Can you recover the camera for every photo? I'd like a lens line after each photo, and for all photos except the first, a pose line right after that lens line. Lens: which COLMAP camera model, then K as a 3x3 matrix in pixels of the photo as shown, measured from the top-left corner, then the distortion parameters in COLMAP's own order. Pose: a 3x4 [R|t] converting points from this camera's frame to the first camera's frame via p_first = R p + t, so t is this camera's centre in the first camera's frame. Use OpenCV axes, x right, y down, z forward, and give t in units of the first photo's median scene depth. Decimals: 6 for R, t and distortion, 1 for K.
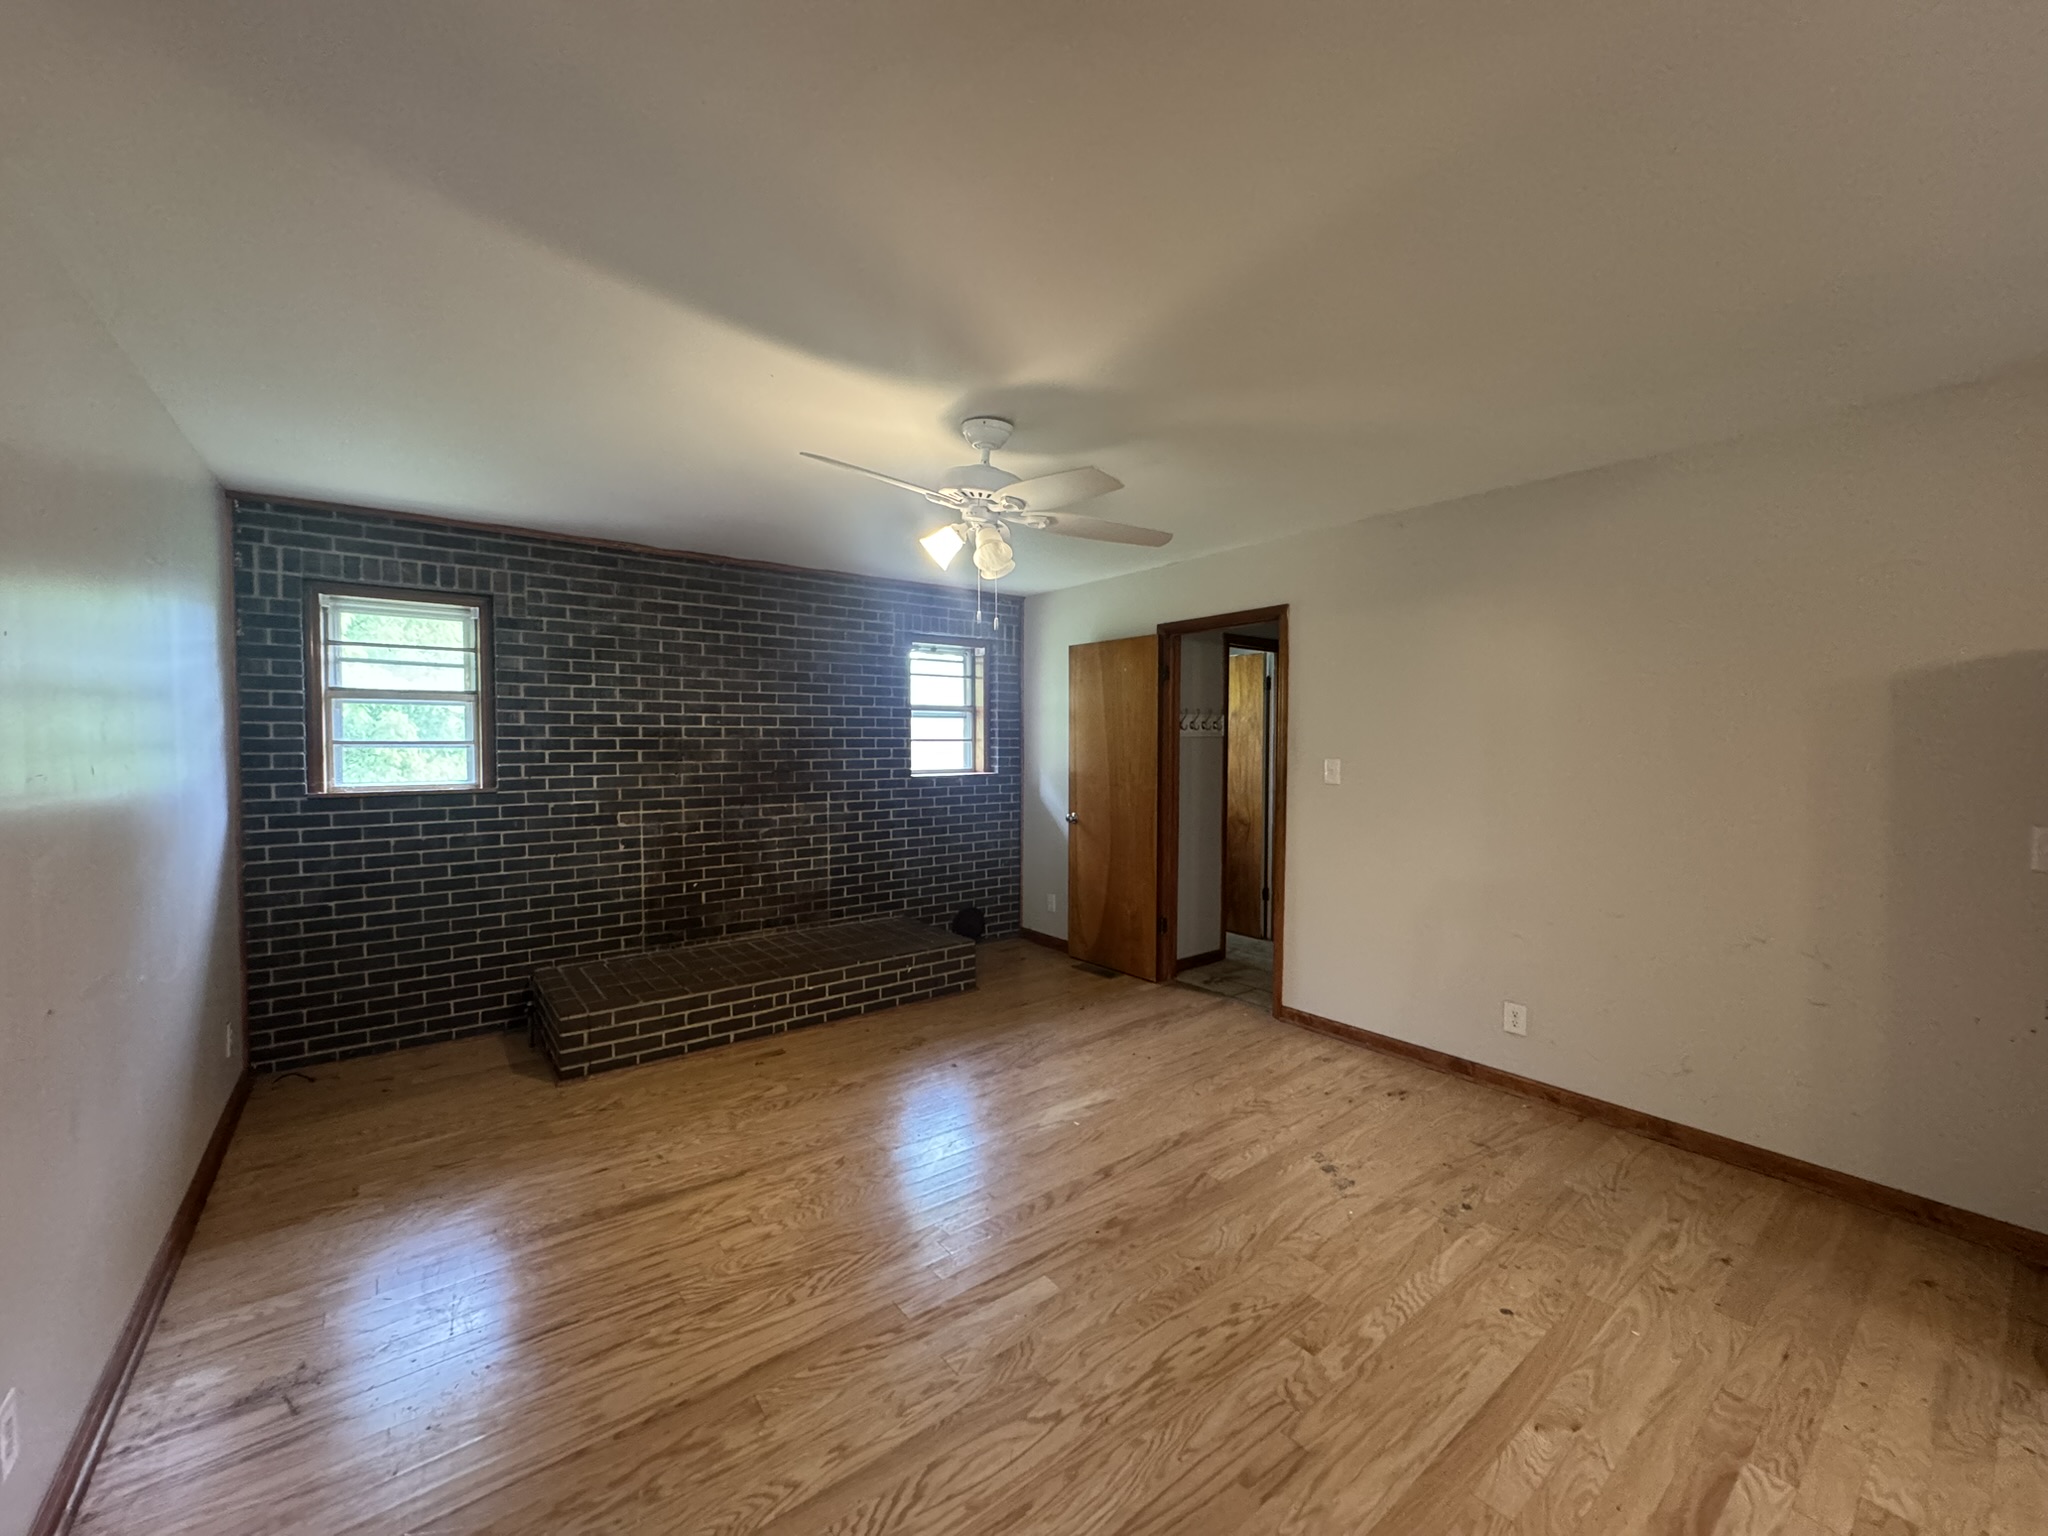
lens RADIAL K [[819.8, 0, 1024.0], [0, 819.8, 768.0], [0, 0, 1]] dist [-0.001061, 0.000240]
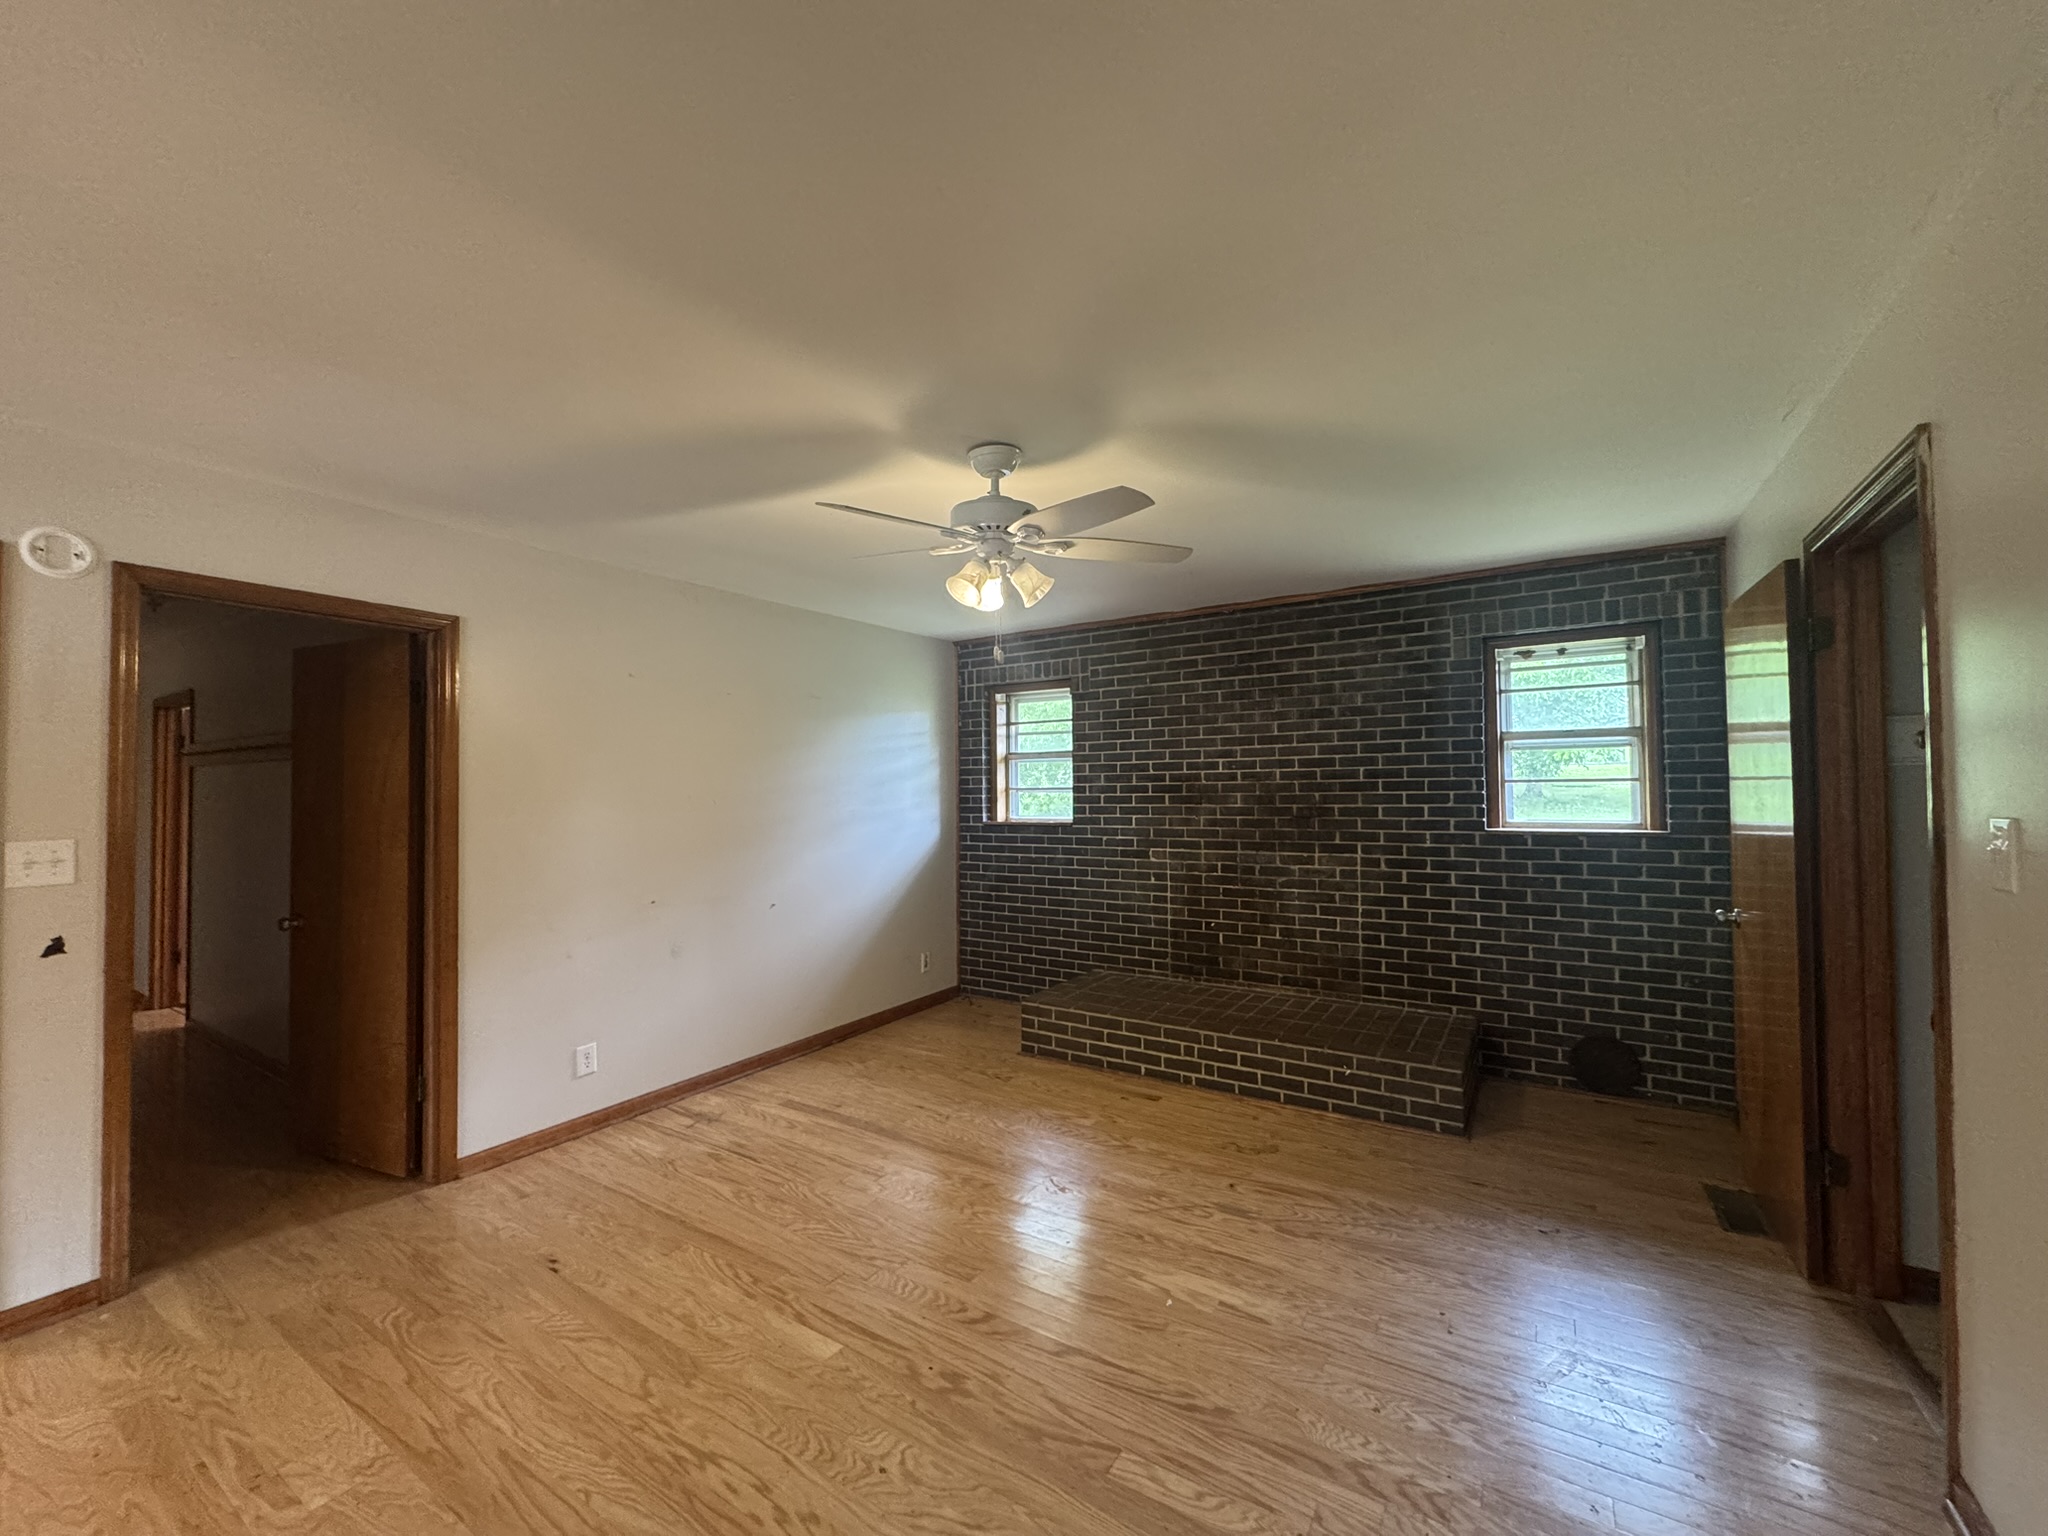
lens RADIAL K [[819.8, 0, 1024.0], [0, 819.8, 768.0], [0, 0, 1]] dist [-0.001061, 0.000240]
pose [[0.327829, -0.029824, -0.944266, 0.523380], [-0.022170, 0.998983, -0.039249, -0.009186], [0.944477, 0.033801, 0.326835, 0.447285]]
